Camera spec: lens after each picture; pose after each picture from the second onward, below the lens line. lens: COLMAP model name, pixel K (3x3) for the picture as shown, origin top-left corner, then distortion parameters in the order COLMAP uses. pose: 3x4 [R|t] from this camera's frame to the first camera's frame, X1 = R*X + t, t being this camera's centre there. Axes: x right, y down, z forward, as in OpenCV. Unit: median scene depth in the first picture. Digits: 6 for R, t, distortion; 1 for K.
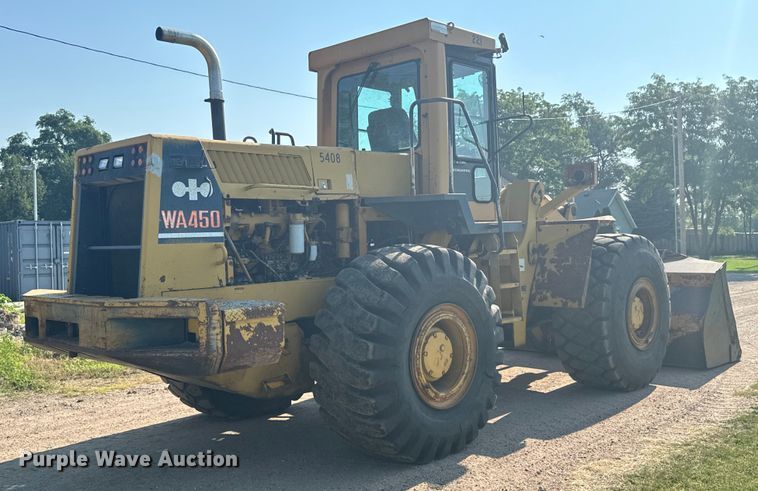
lens RADIAL K [[712.8, 0, 391.9], [0, 712.8, 245.6], [0, 0, 1]] dist [0.123059, -0.003244]
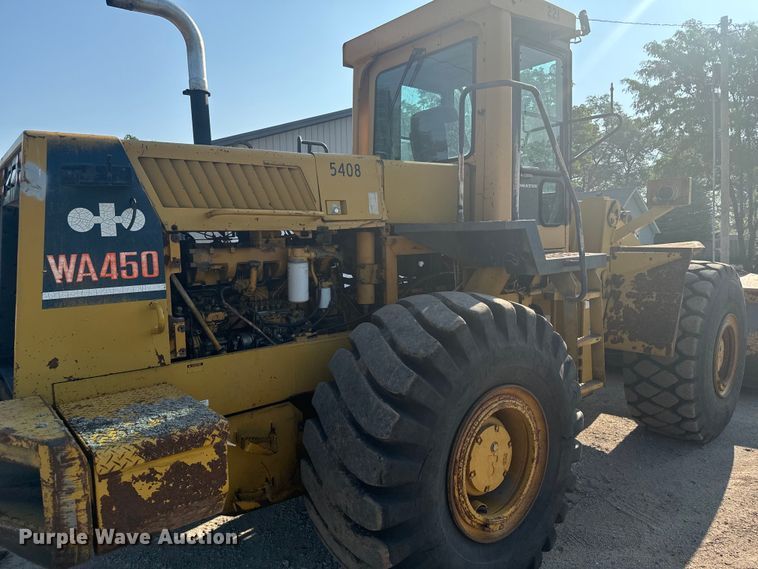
lens RADIAL K [[523.7, 0, 379.0], [0, 523.7, 284.5], [0, 0, 1]] dist [0.082722, -0.120321]
pose [[0.990856, 0.027362, -0.132118, 0.021213], [-0.015742, 0.995978, 0.088208, -0.057494], [0.134000, -0.085322, 0.987301, 0.491959]]
